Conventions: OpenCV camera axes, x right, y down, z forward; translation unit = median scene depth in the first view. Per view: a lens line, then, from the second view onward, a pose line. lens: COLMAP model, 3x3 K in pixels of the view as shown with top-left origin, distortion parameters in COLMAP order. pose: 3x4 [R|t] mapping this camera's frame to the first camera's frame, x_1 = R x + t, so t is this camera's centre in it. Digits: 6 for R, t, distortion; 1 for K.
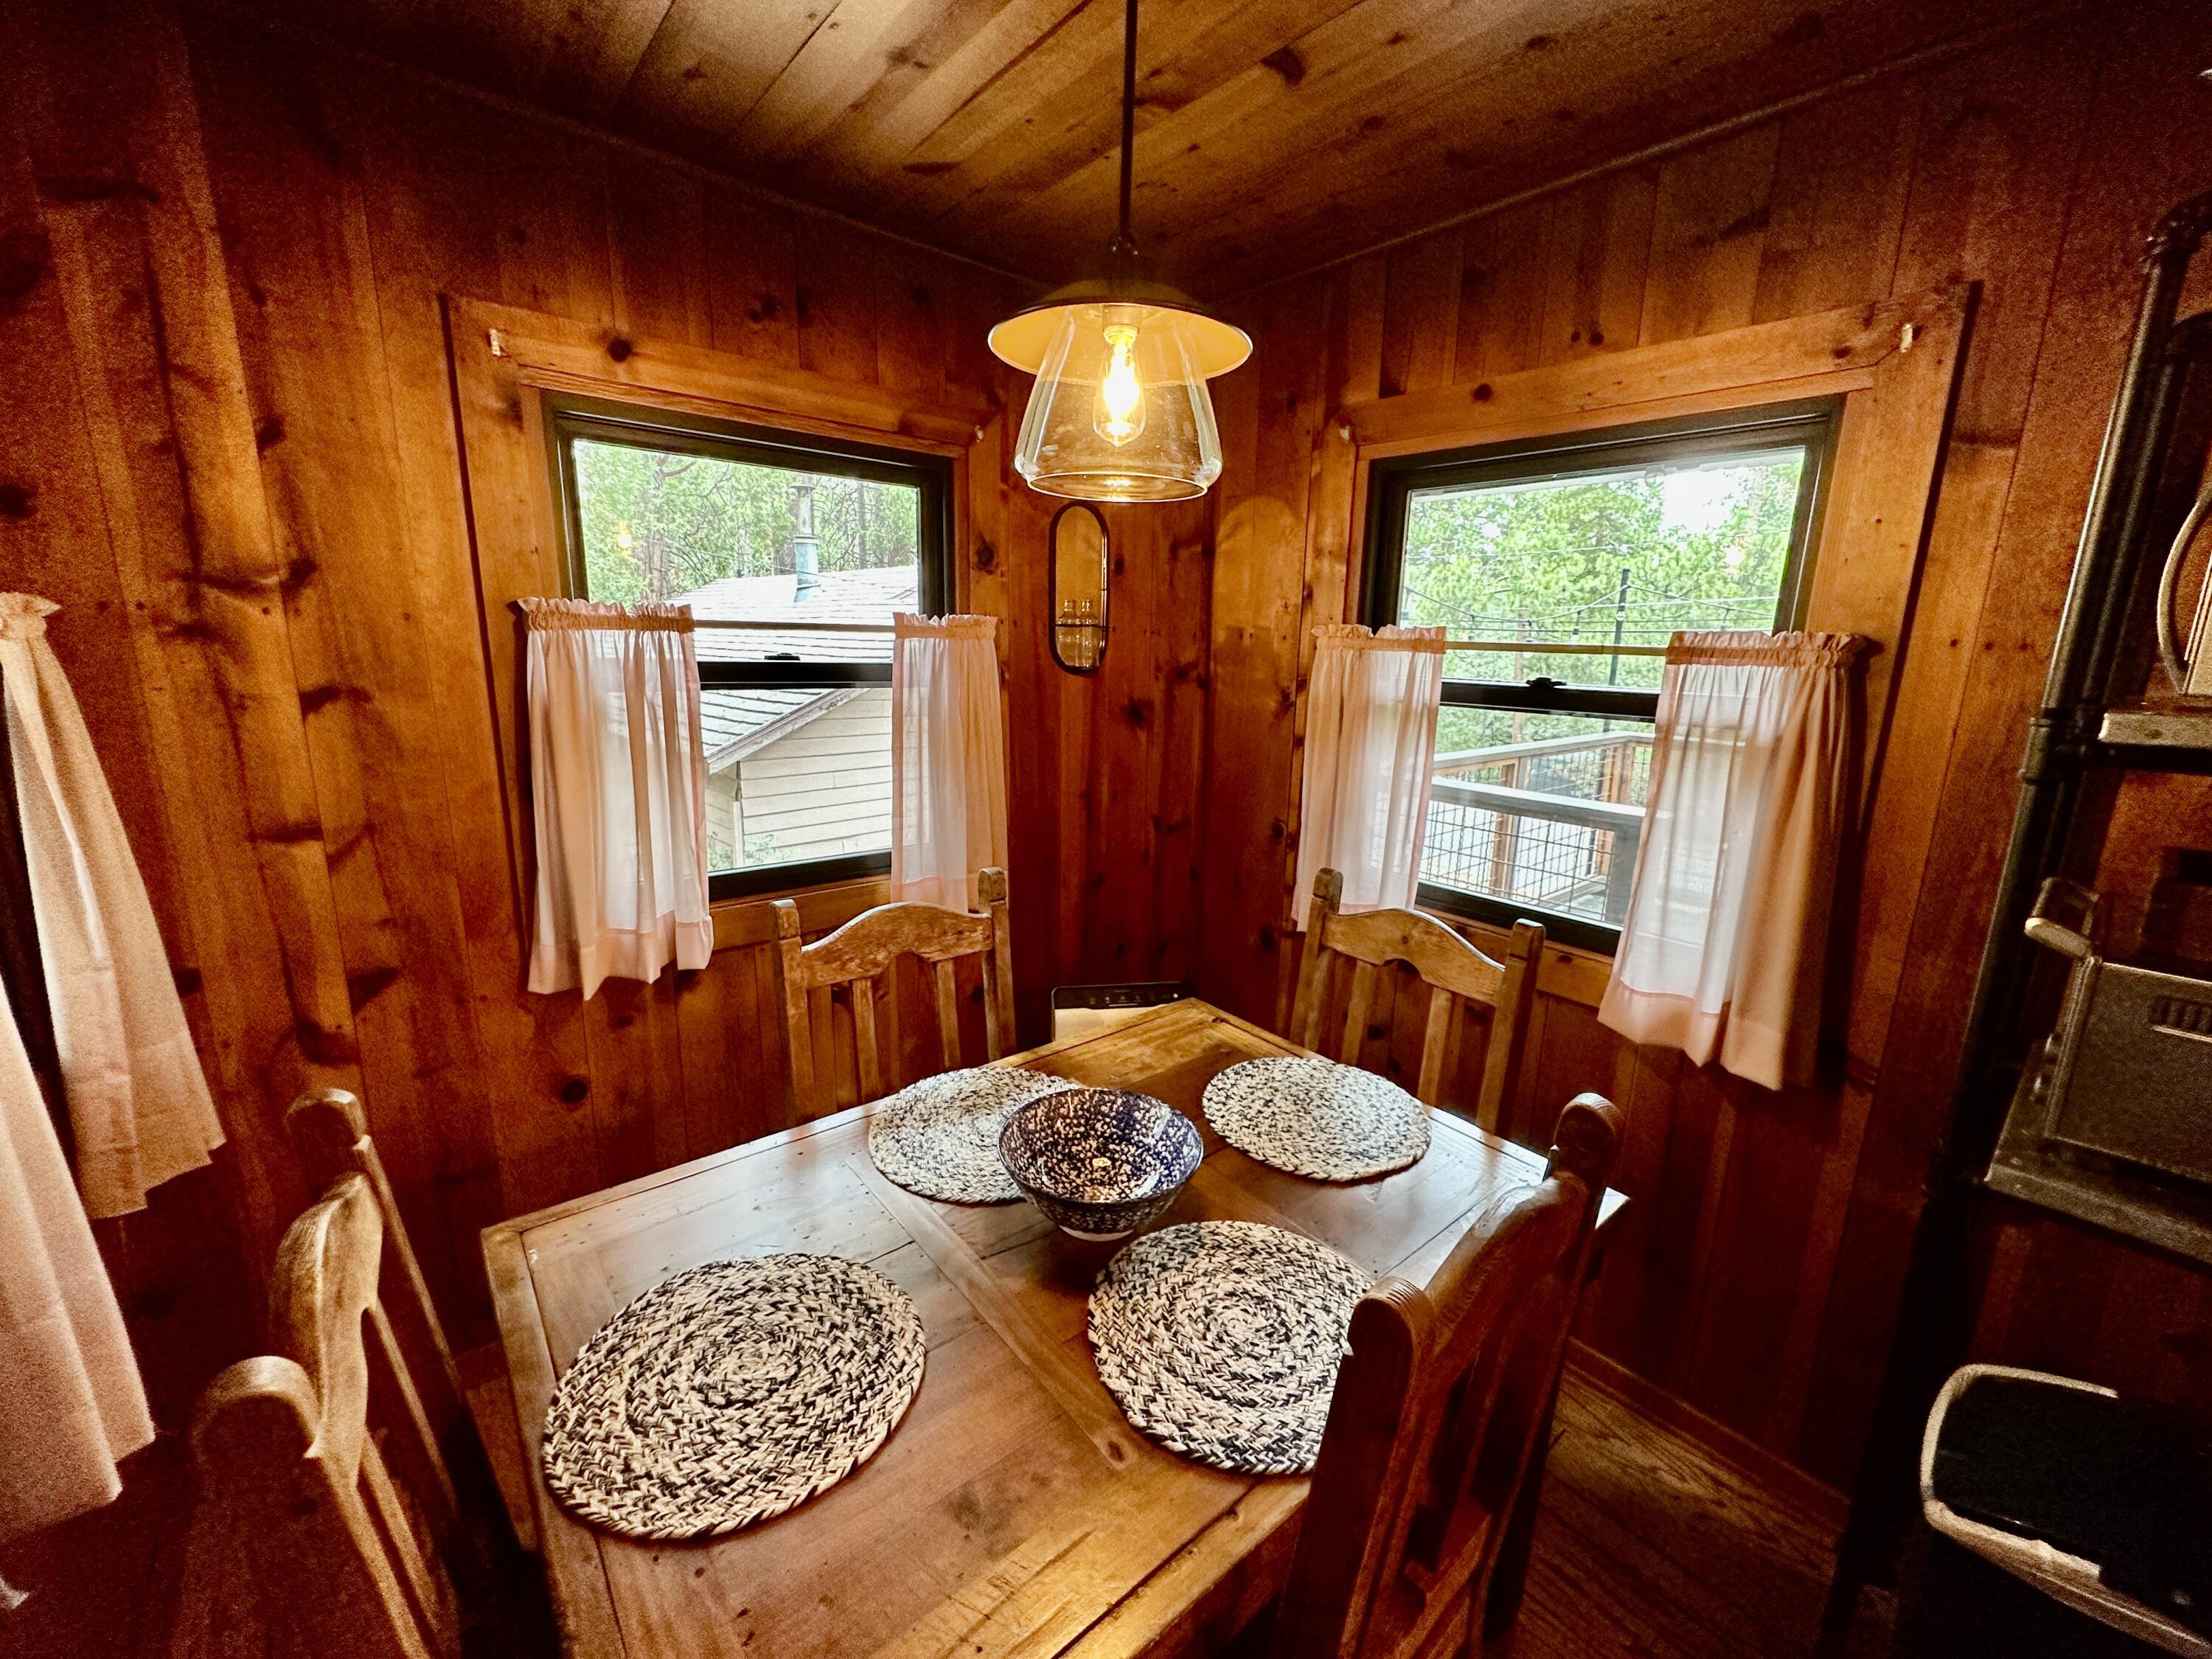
lens RADIAL K [[882.1, 0, 1101.5], [0, 882.1, 824.9], [0, 0, 1]] dist [-0.005140, 0.001028]
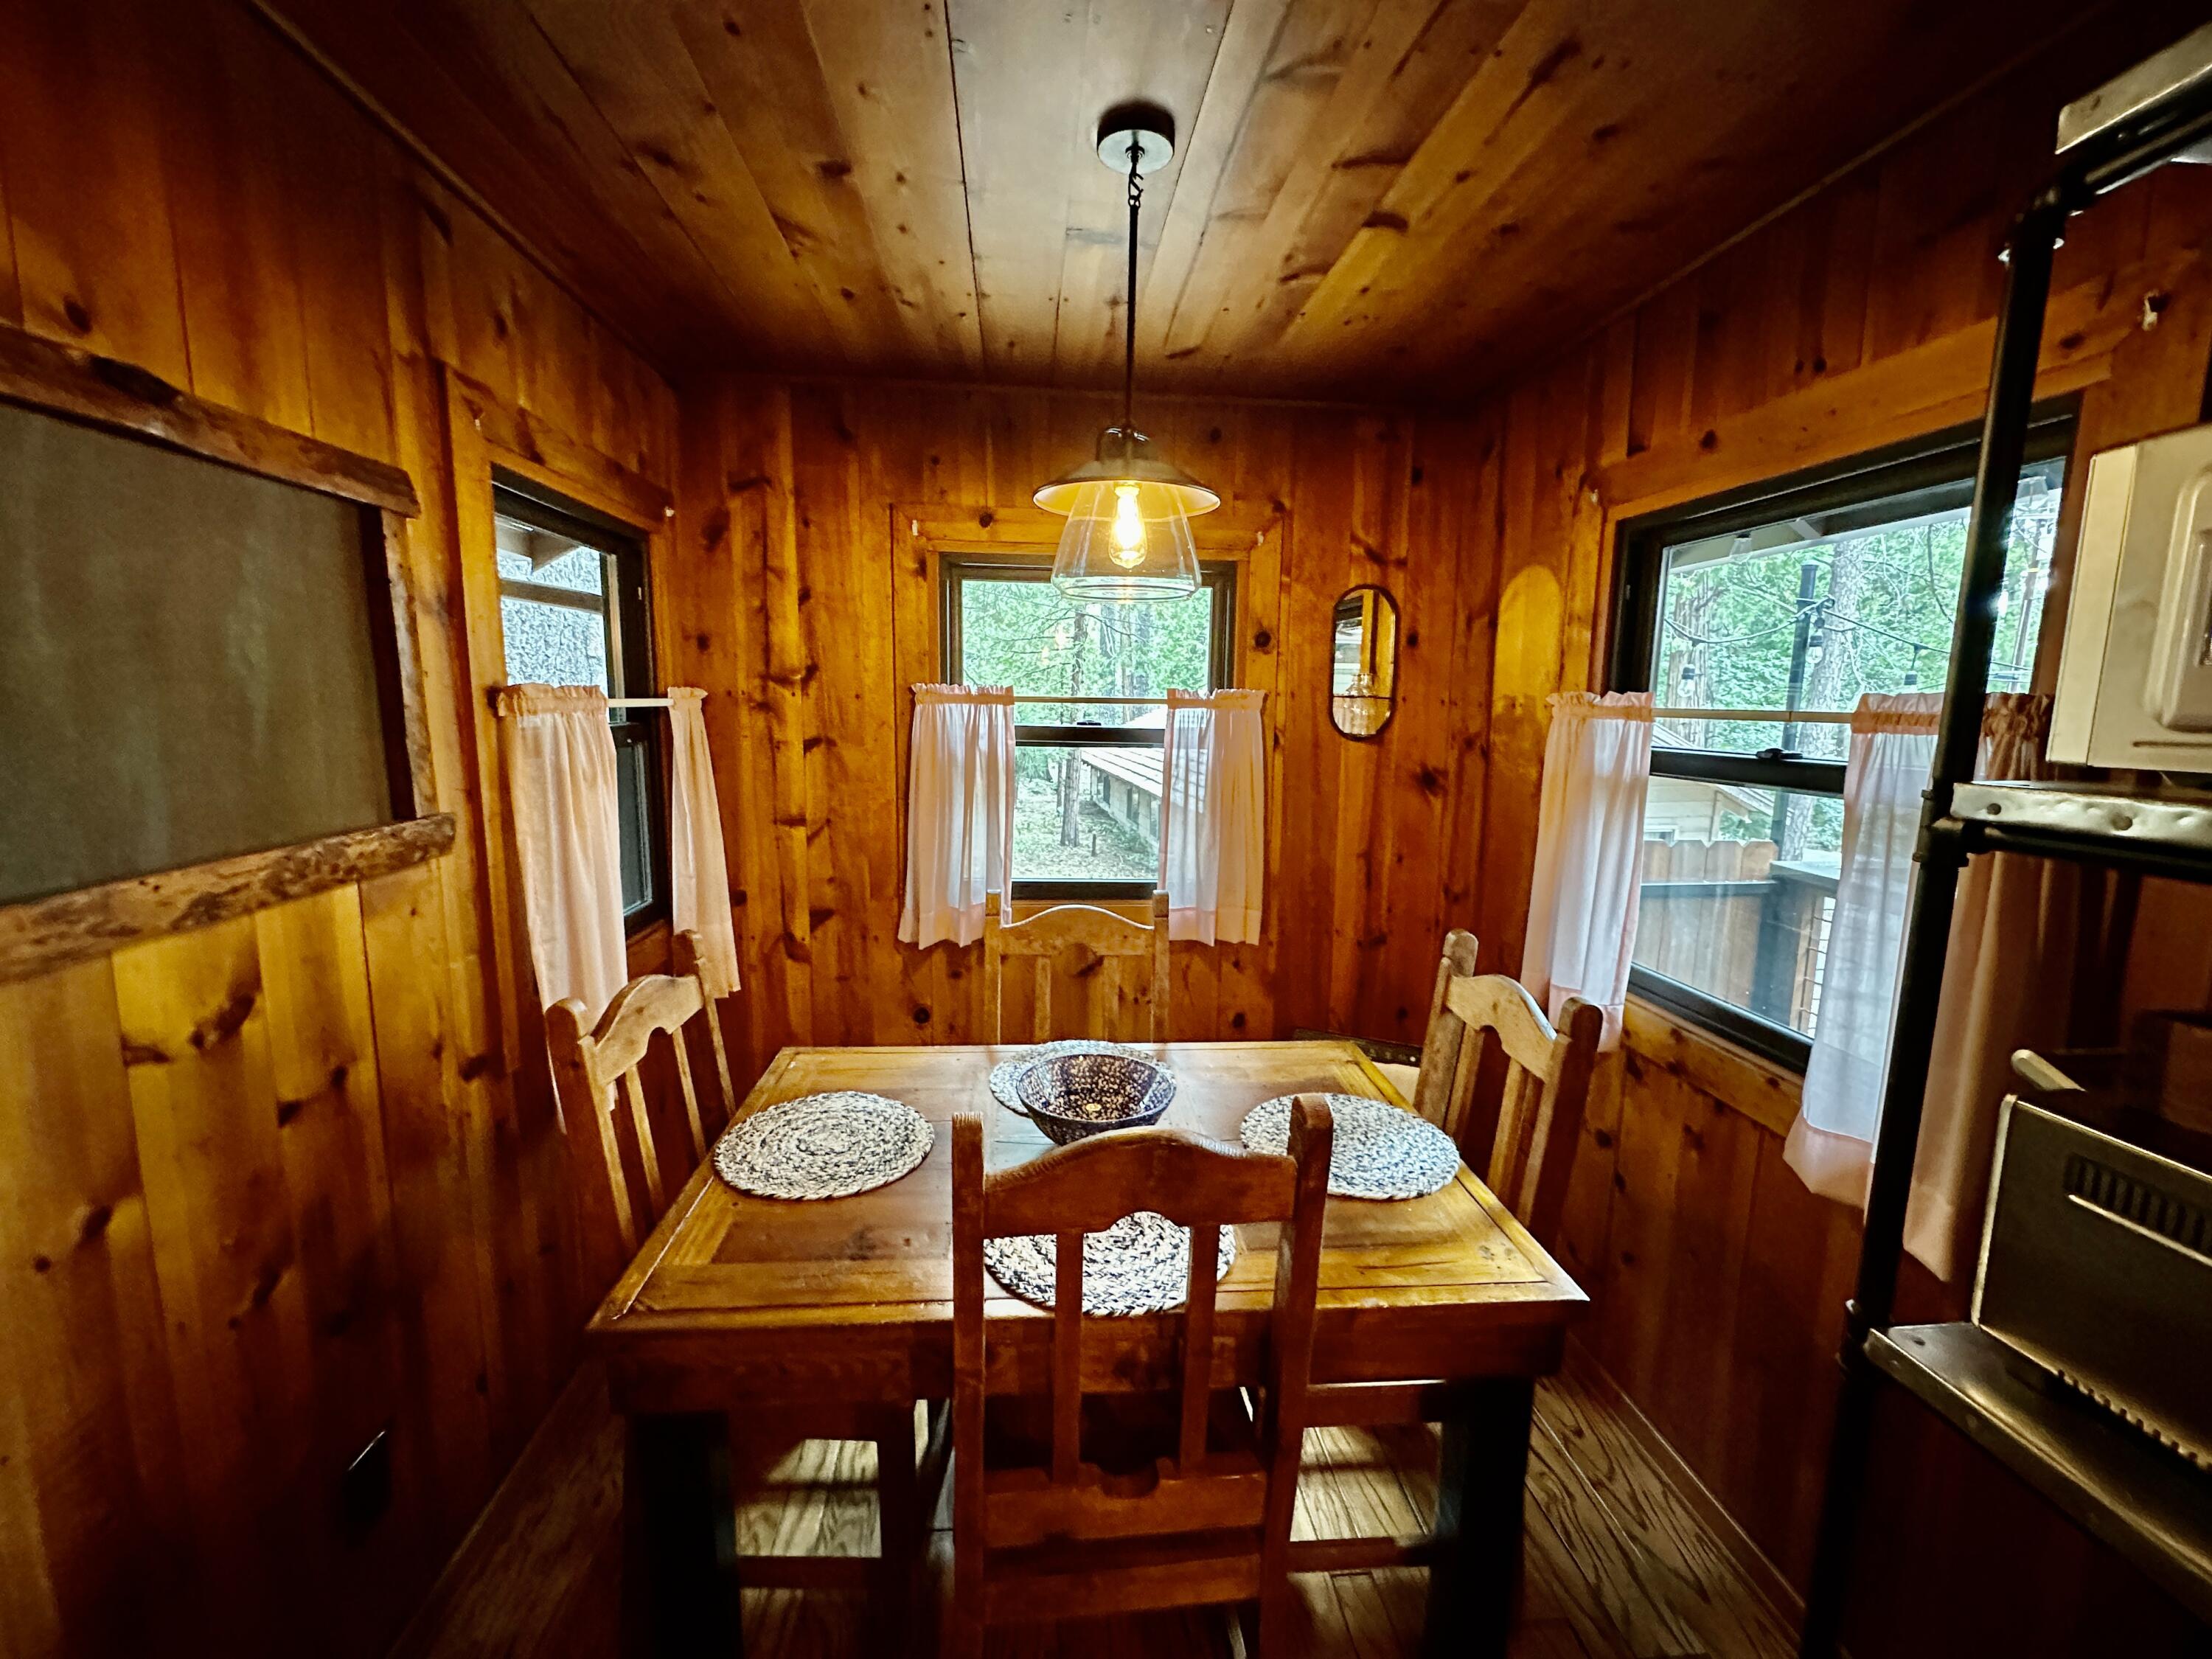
lens RADIAL K [[882.1, 0, 1101.5], [0, 882.1, 824.9], [0, 0, 1]] dist [-0.005140, 0.001028]
pose [[0.818995, 0.069639, -0.569560, 0.562005], [-0.115572, 0.992286, -0.044860, 0.025112], [0.562042, 0.102565, 0.820725, -0.081286]]
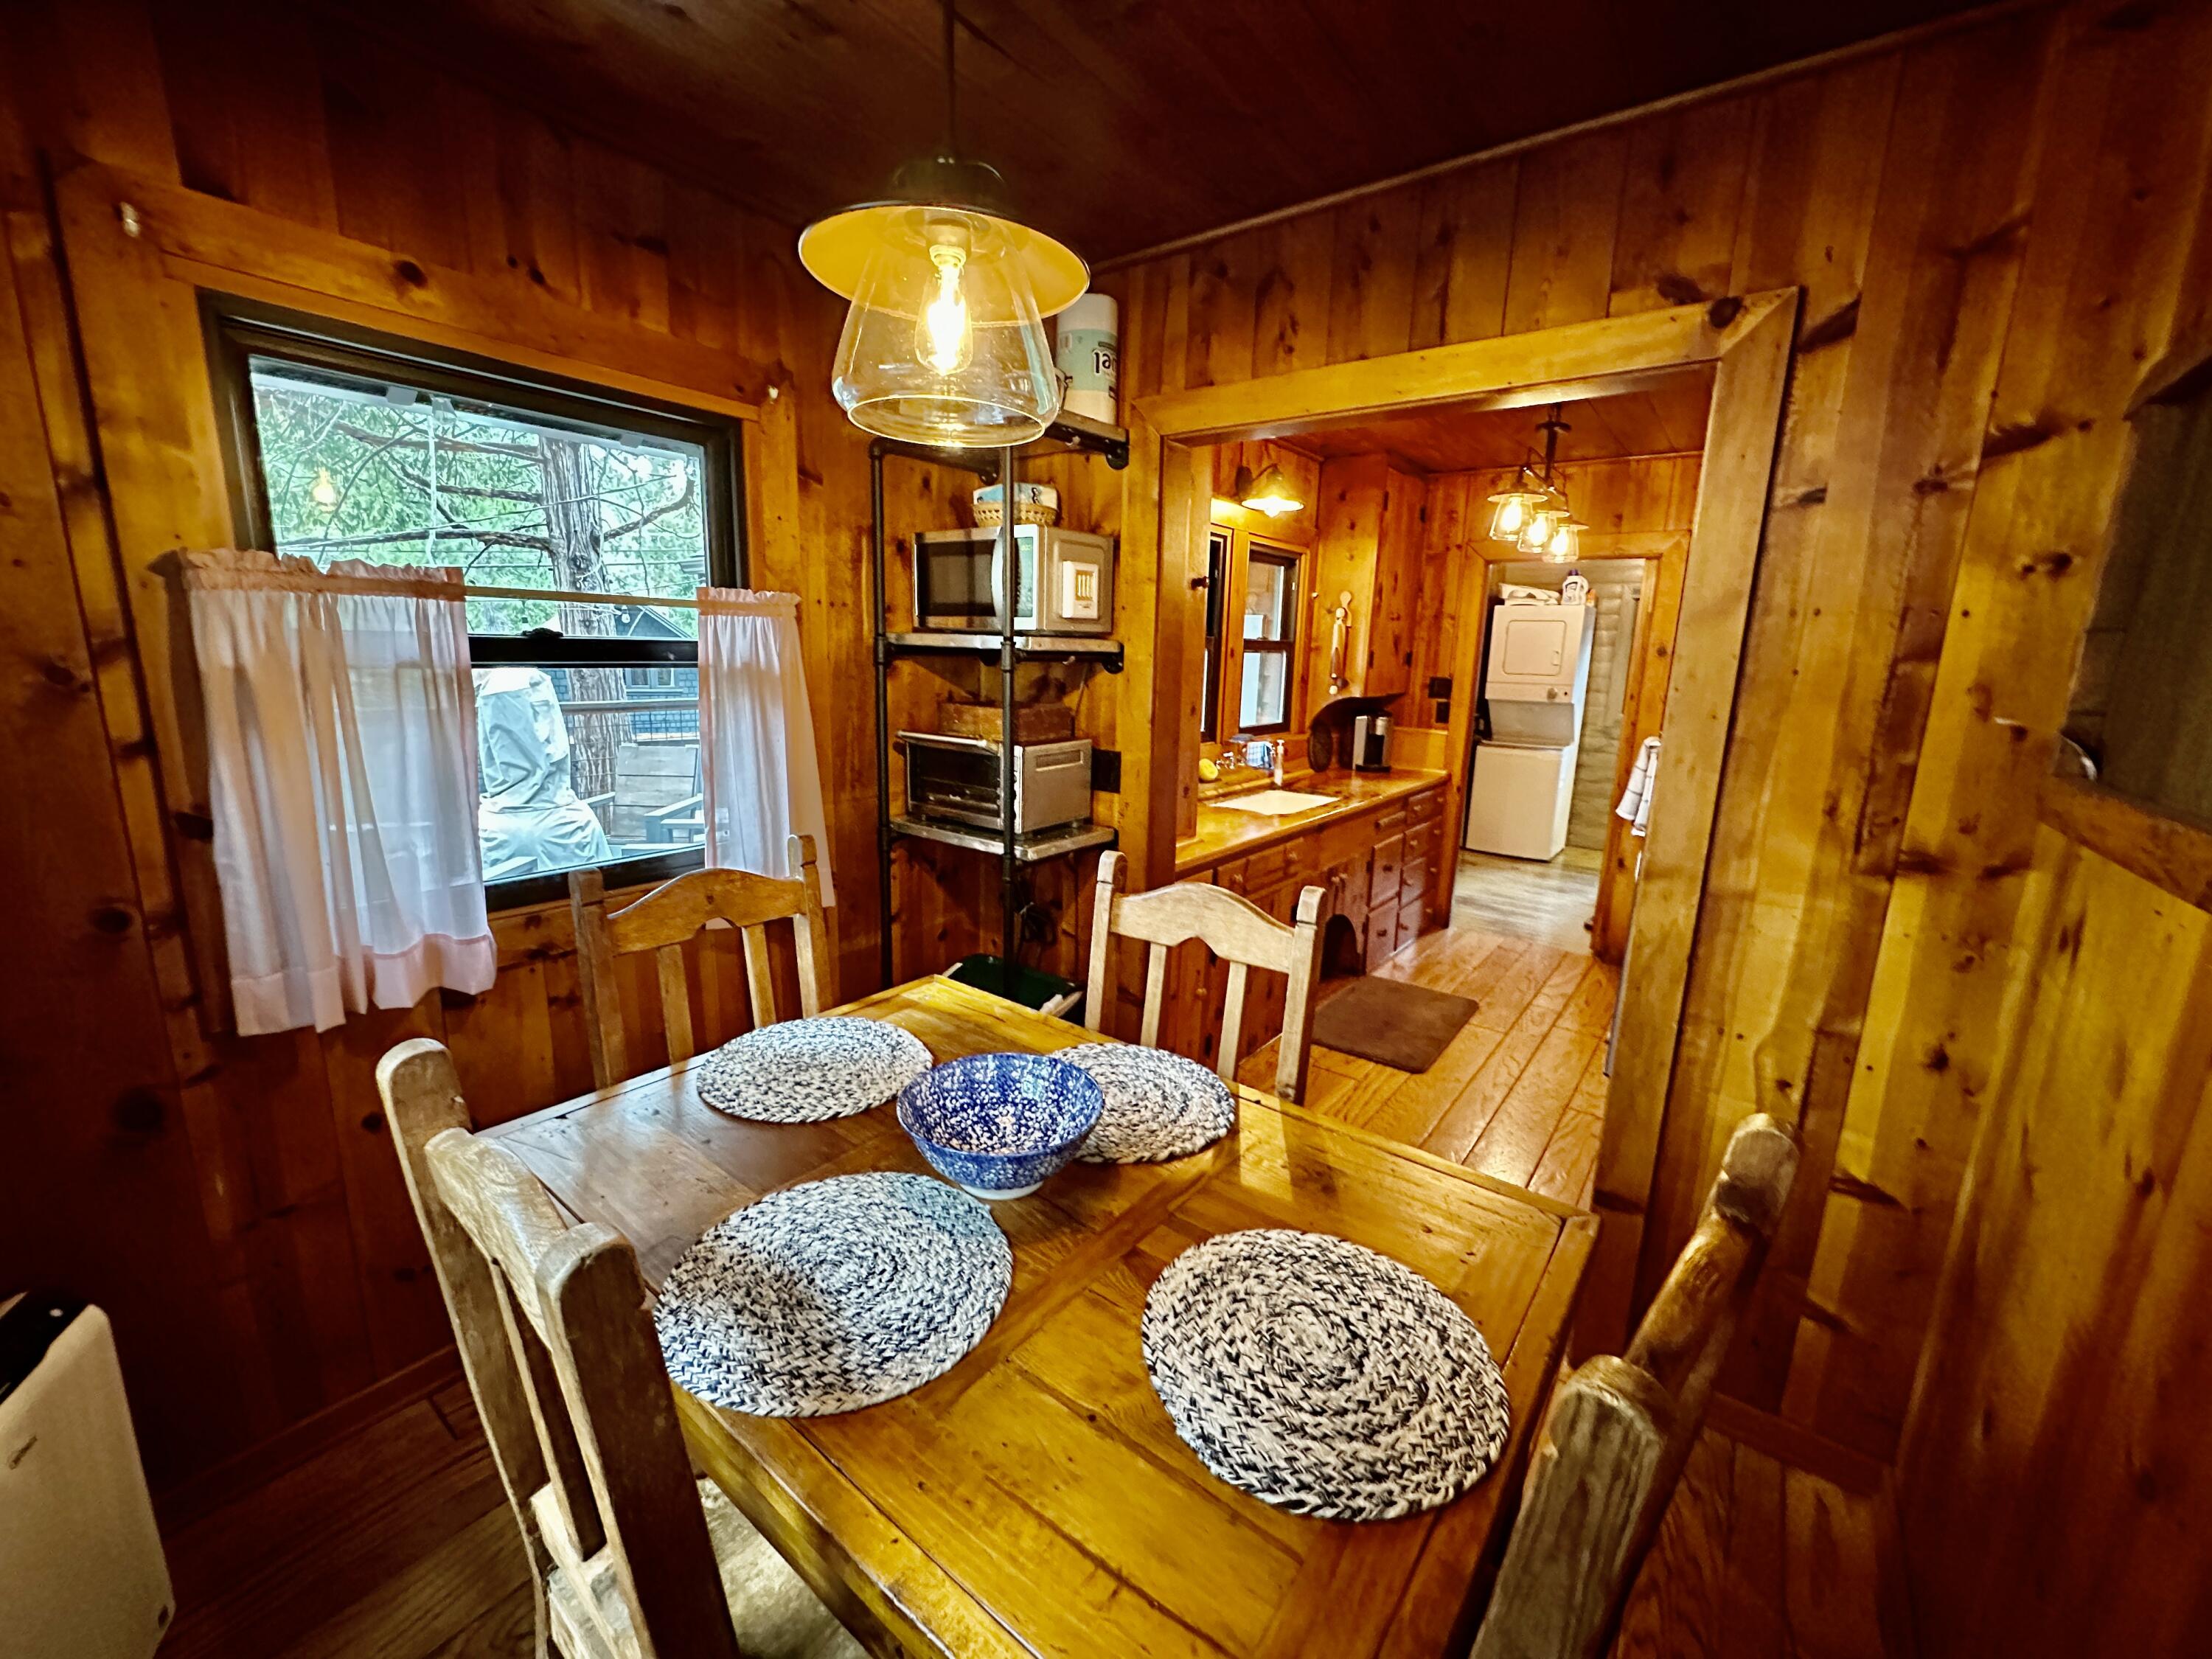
lens RADIAL K [[882.1, 0, 1101.5], [0, 882.1, 824.9], [0, 0, 1]] dist [-0.005140, 0.001028]
pose [[-0.216903, -0.225904, 0.949695, -0.701242], [0.170943, 0.949034, 0.264788, -0.141435], [-0.961110, 0.219777, -0.167232, 0.770848]]
